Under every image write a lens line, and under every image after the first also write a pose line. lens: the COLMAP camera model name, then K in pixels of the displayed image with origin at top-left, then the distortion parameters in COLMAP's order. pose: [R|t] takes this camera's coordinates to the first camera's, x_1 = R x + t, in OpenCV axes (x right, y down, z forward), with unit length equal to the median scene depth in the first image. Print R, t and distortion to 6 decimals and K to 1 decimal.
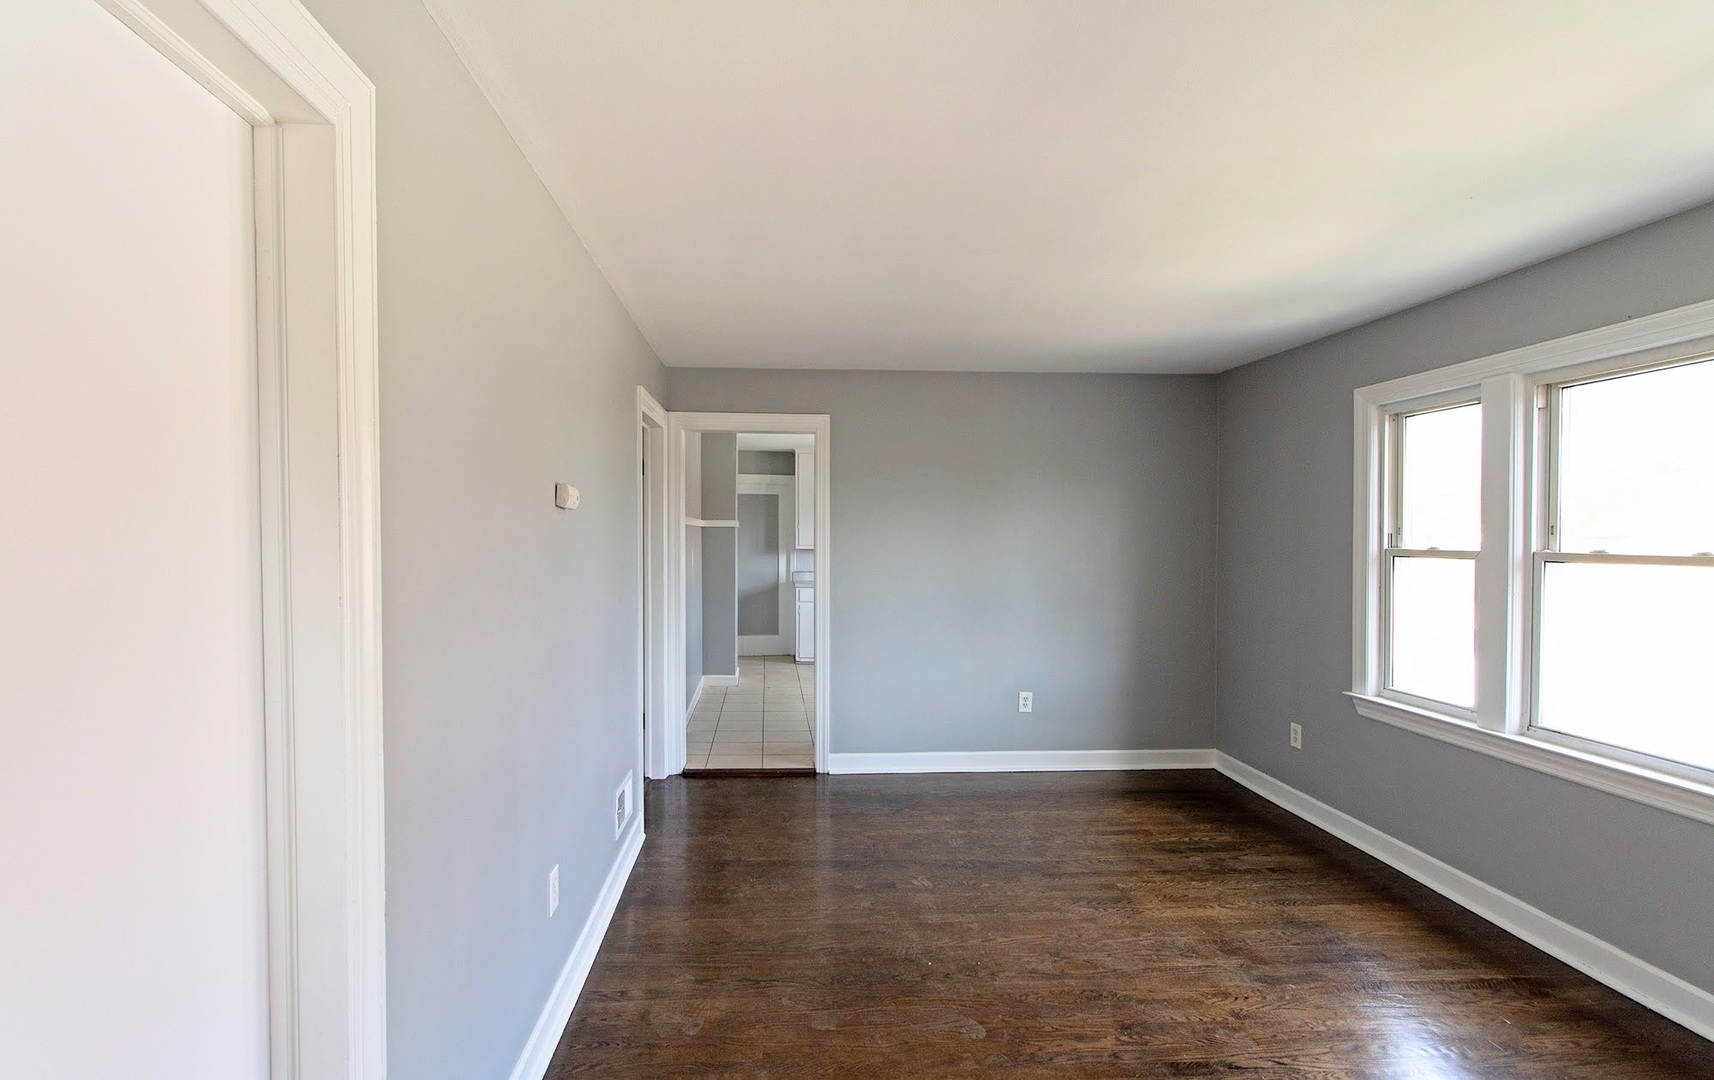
lens RADIAL K [[782.5, 0, 826.8], [0, 782.5, 545.1], [0, 0, 1]] dist [-0.001922, -0.000416]
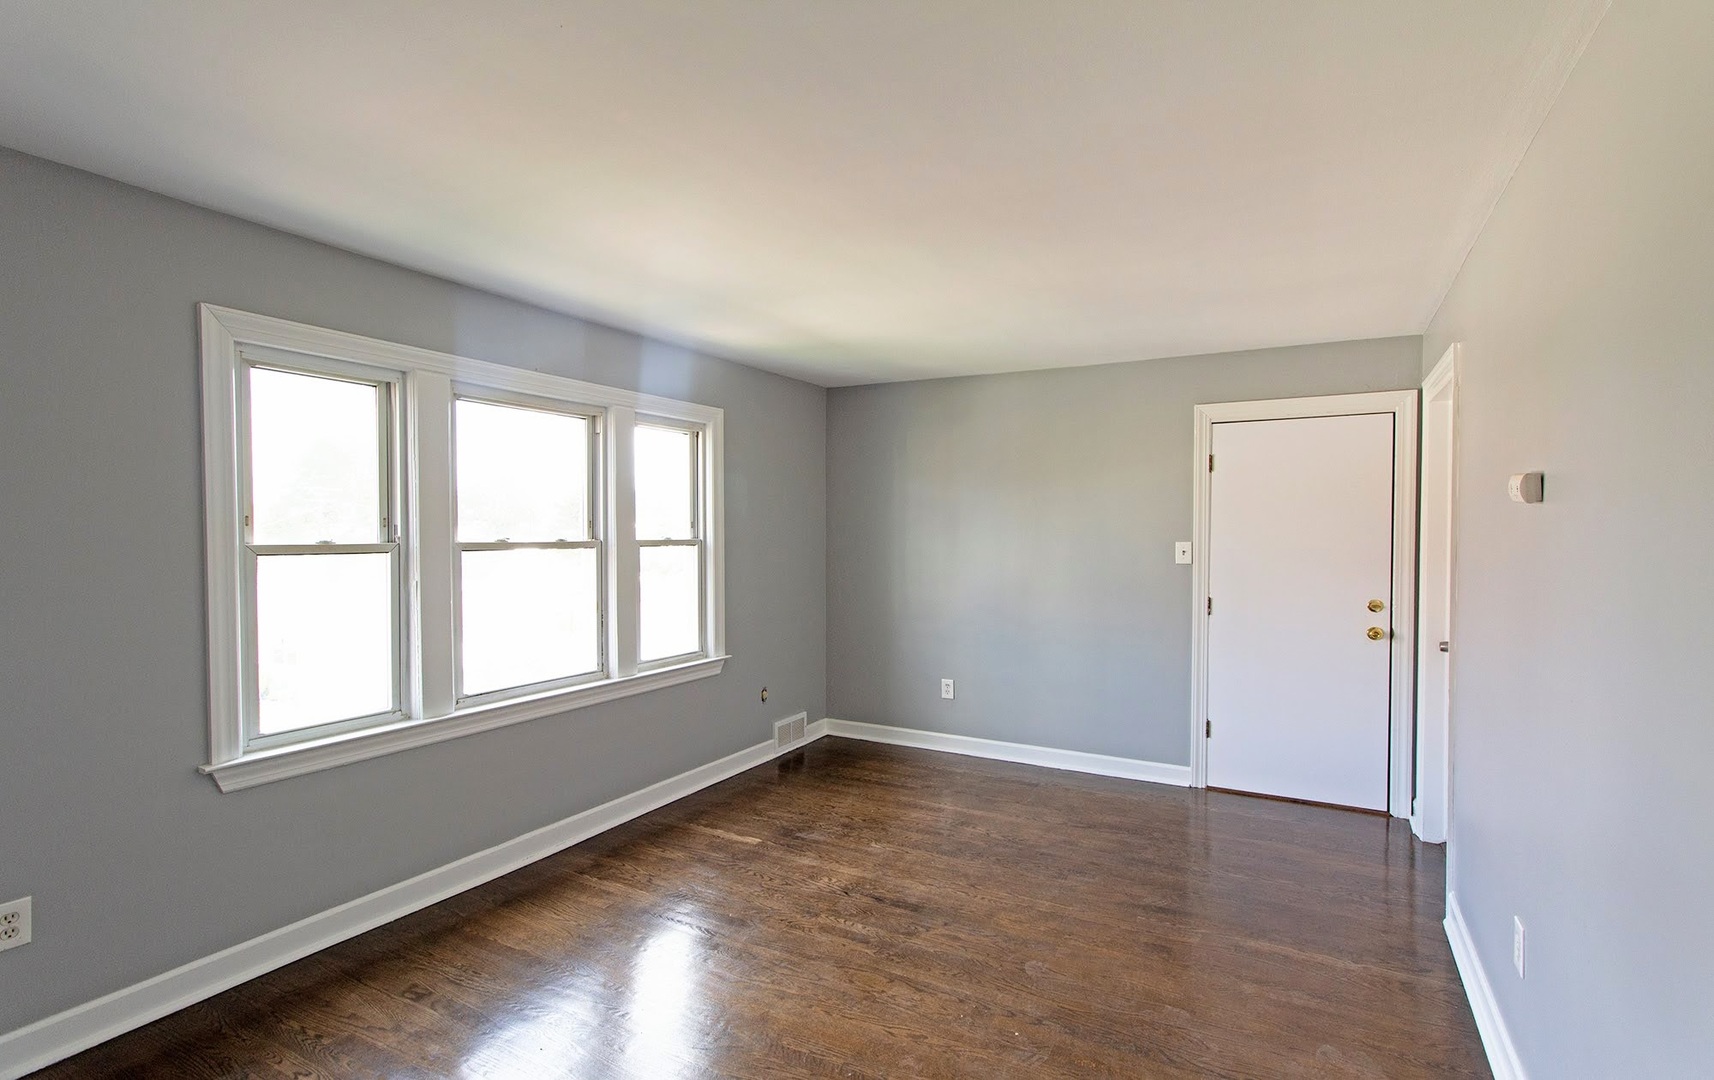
lens RADIAL K [[782.5, 0, 826.8], [0, 782.5, 545.1], [0, 0, 1]] dist [-0.001922, -0.000416]
pose [[-0.817102, -0.014974, 0.576299, -0.185131], [0.000730, 0.999635, 0.027008, -0.018959], [-0.576493, 0.022489, -0.816793, 1.848737]]
